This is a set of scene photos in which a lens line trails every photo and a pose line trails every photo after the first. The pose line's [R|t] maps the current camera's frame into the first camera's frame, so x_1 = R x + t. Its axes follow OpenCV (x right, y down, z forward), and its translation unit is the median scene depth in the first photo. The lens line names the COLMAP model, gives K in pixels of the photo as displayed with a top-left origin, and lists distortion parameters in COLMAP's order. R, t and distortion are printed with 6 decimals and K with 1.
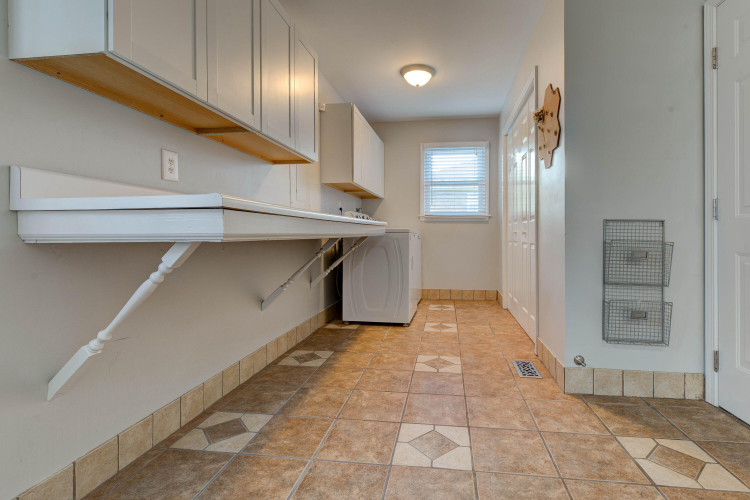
lens RADIAL K [[352.7, 0, 383.4], [0, 352.7, 233.4], [0, 0, 1]] dist [0.003781, -0.001755]
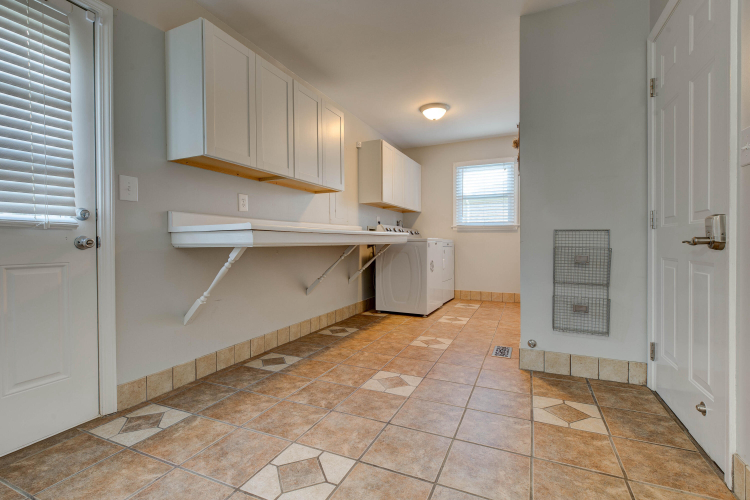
lens RADIAL K [[352.7, 0, 373.4], [0, 352.7, 246.2], [0, 0, 1]] dist [0.003781, -0.001755]
pose [[0.955996, -0.000892, -0.293379, 0.393250], [0.004674, 0.999915, 0.012191, -0.000514], [0.293343, -0.013026, 0.955919, -0.352479]]
